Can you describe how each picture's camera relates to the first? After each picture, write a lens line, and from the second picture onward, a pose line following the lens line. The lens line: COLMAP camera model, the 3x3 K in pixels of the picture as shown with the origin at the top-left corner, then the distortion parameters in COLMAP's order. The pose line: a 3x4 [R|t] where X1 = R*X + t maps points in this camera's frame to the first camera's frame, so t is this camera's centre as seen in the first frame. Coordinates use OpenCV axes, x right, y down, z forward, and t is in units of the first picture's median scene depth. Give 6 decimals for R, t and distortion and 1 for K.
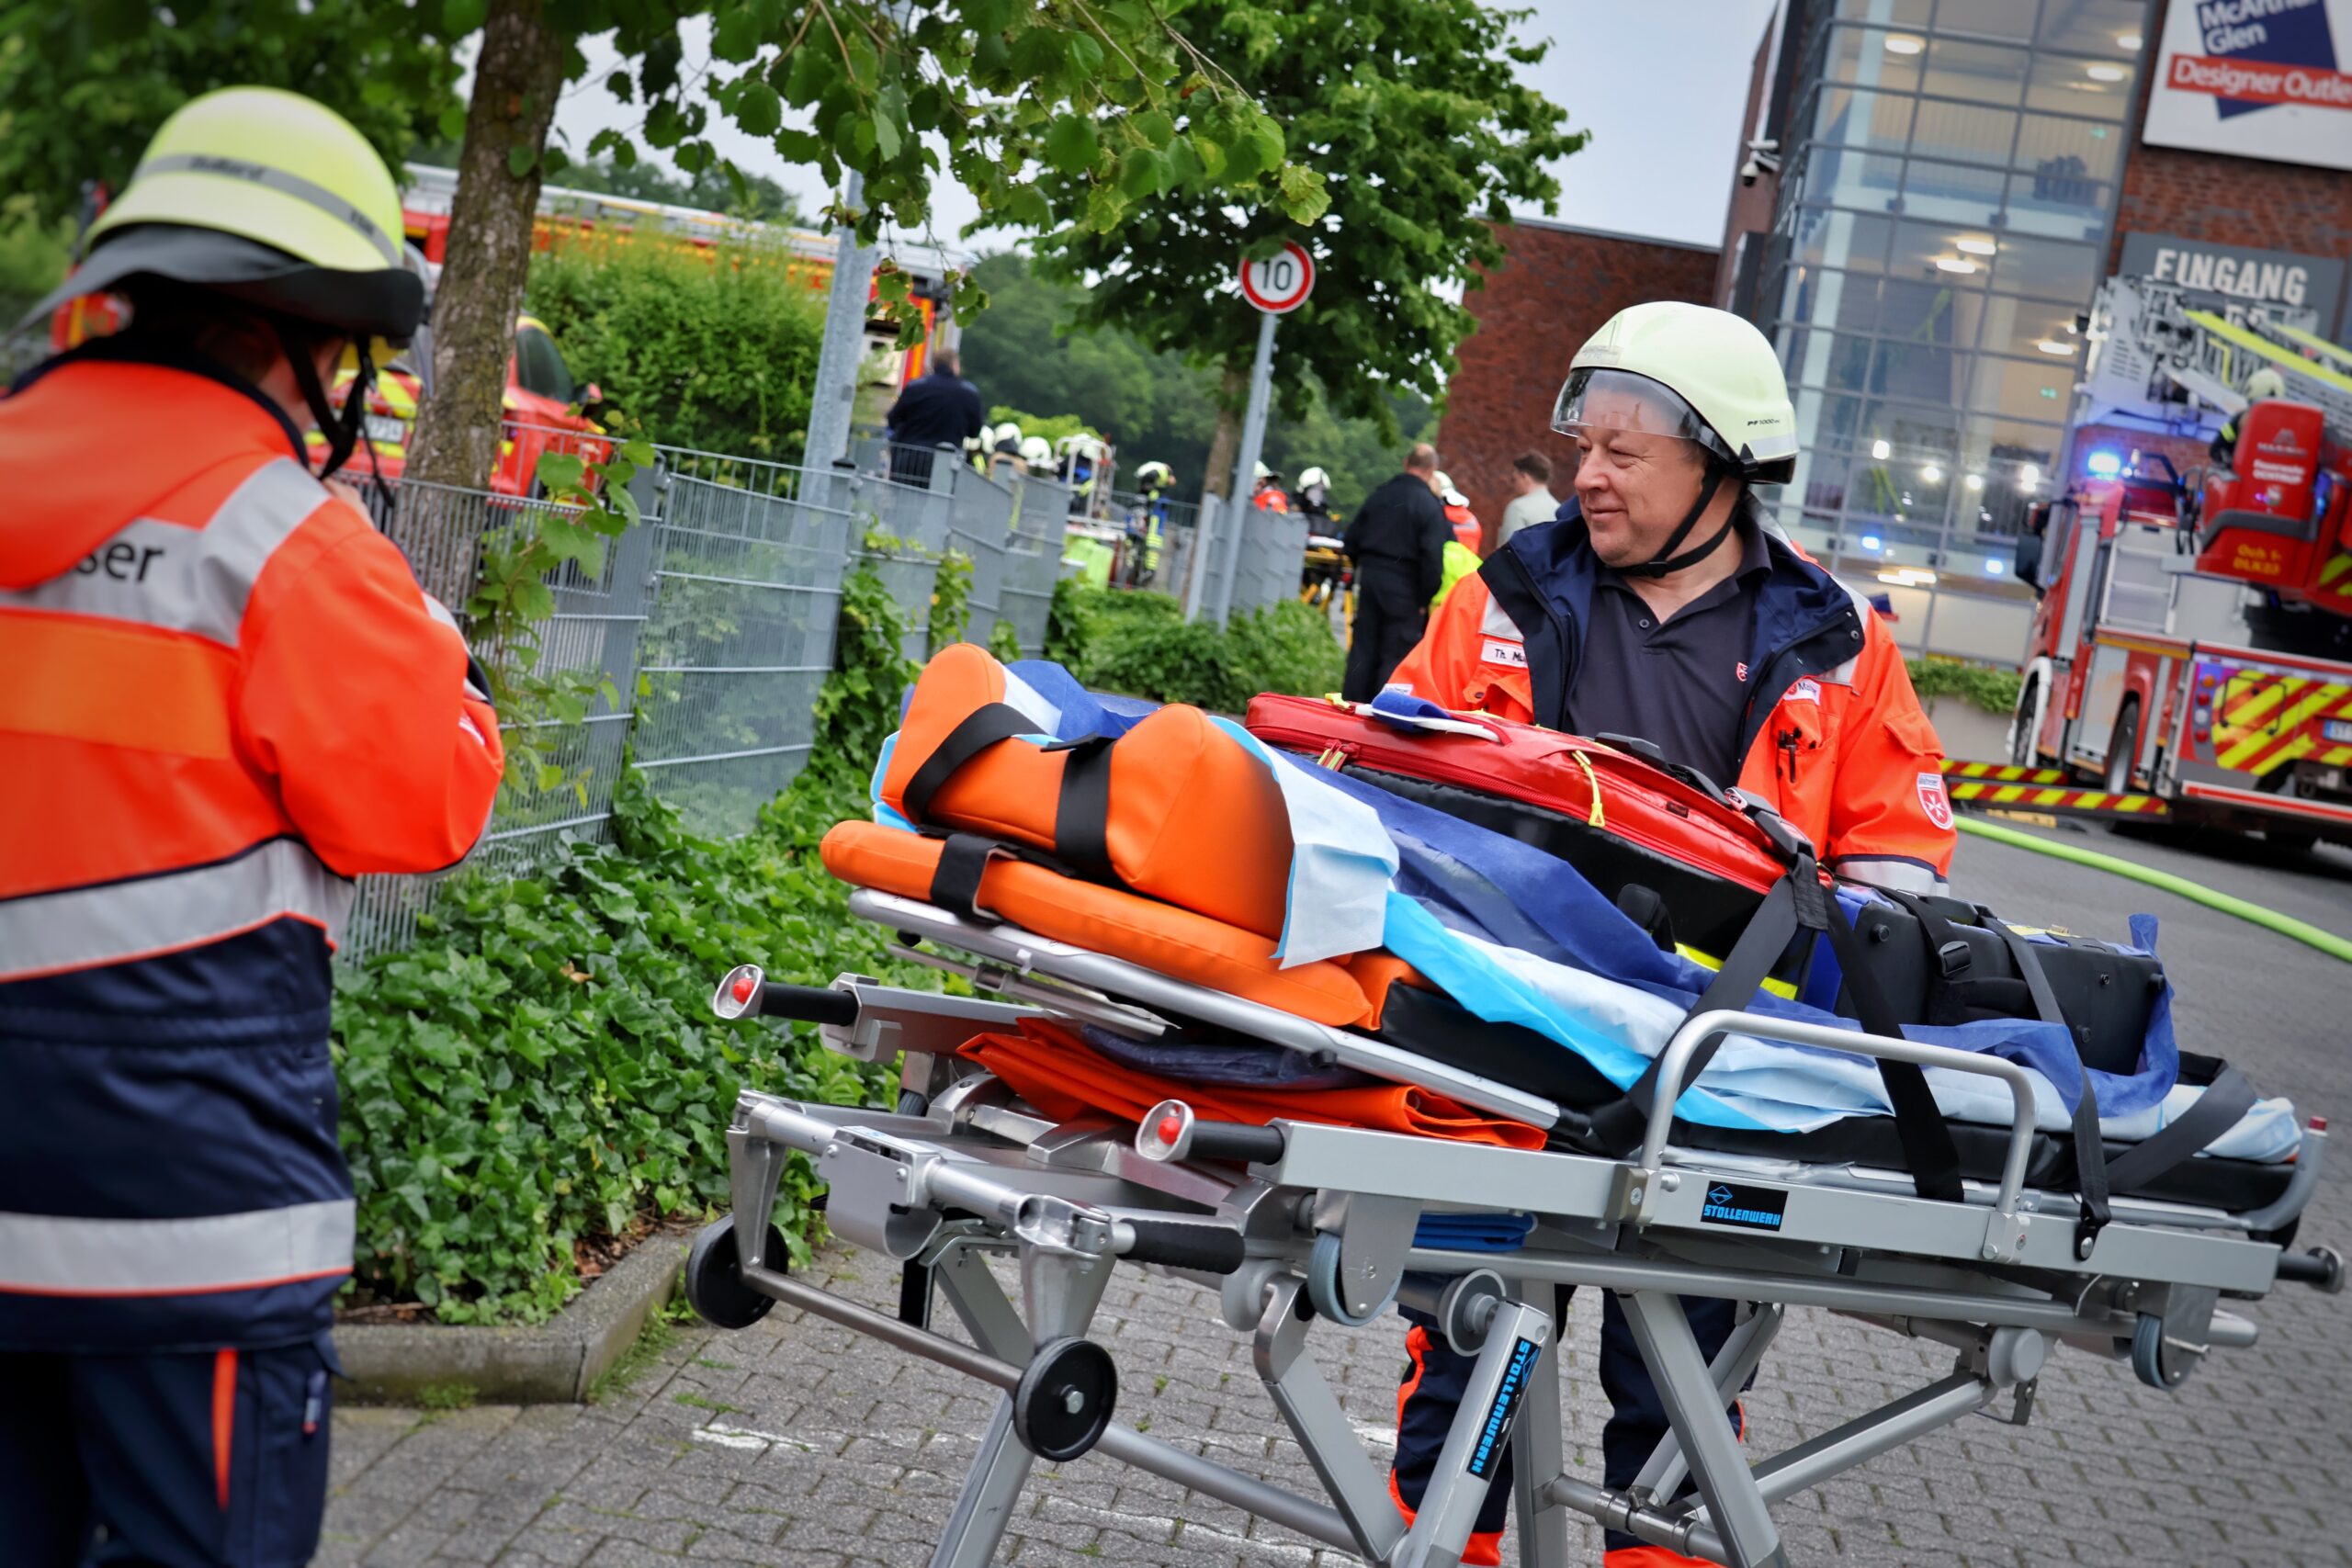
lens RADIAL K [[4695.2, 0, 1176.0], [0, 4695.2, 784.0], [0, 0, 1]] dist [0.332895, -0.032159]
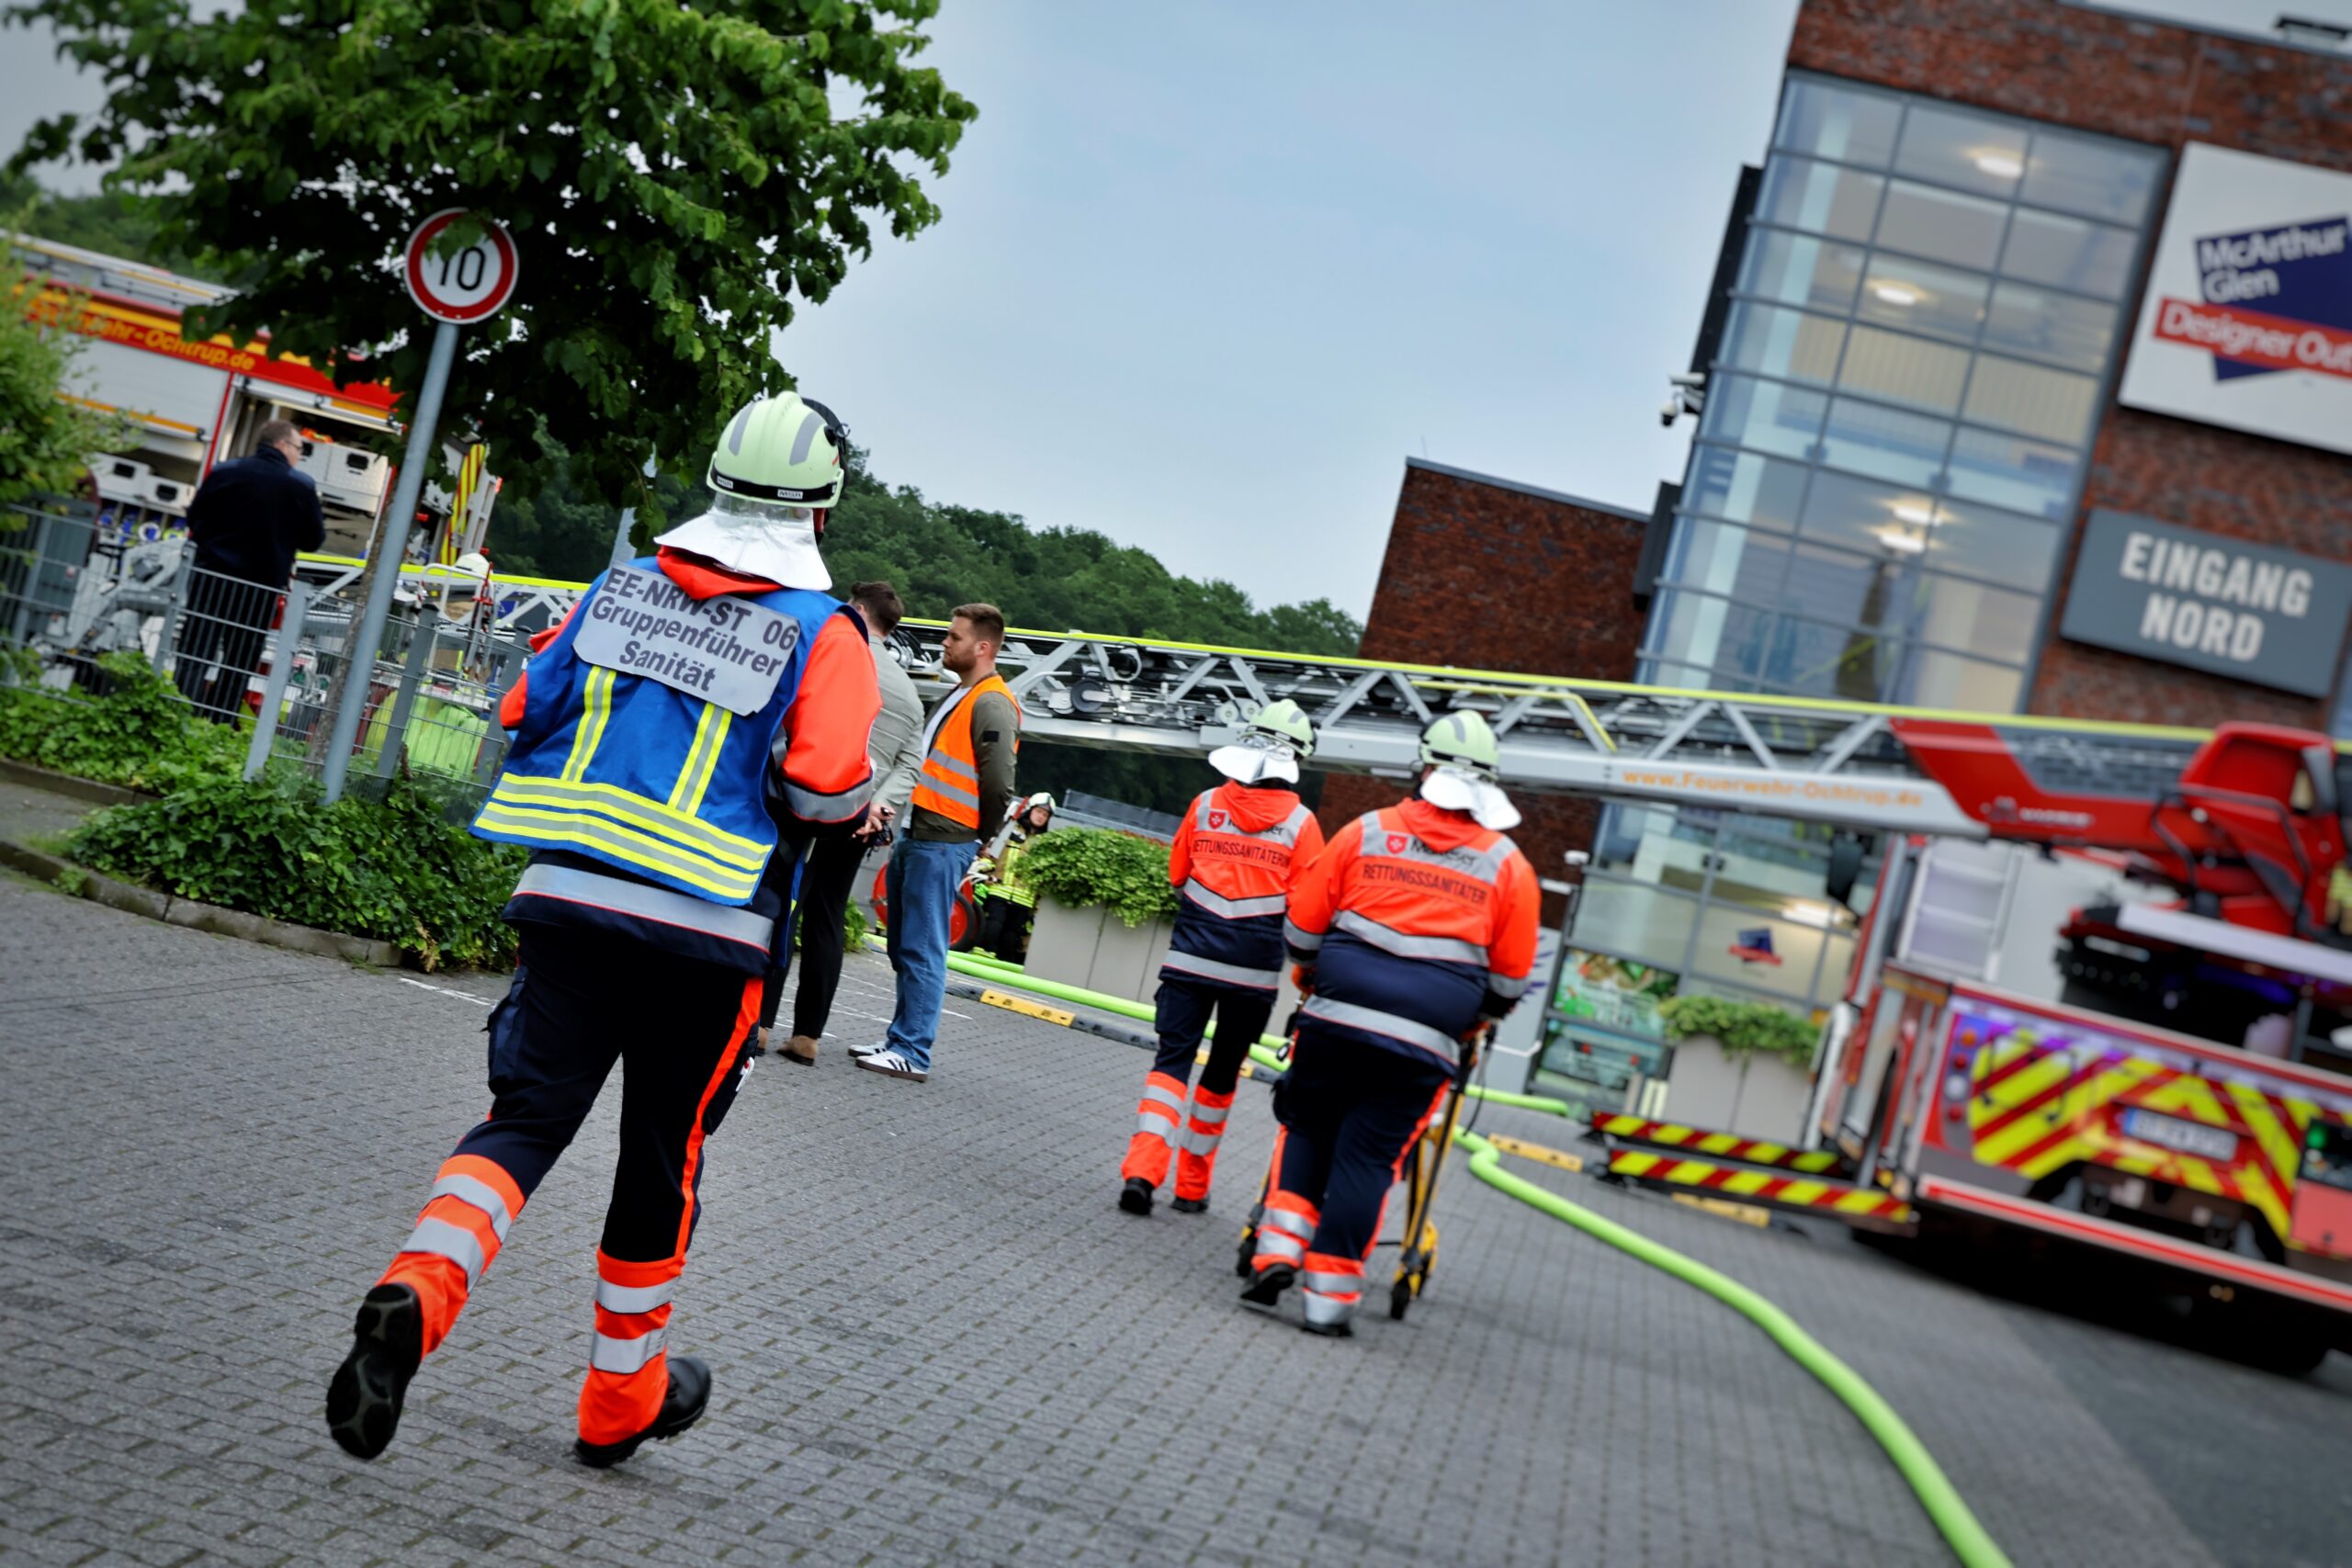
lens RADIAL K [[4878.6, 0, 1176.0], [0, 4878.6, 784.0], [0, 0, 1]] dist [0.147920, 0.491278]
pose [[0.995644, 0.085348, -0.037527, 0.093438], [-0.087766, 0.993794, -0.068343, 0.000786], [0.031461, 0.071339, 0.996956, 0.202332]]
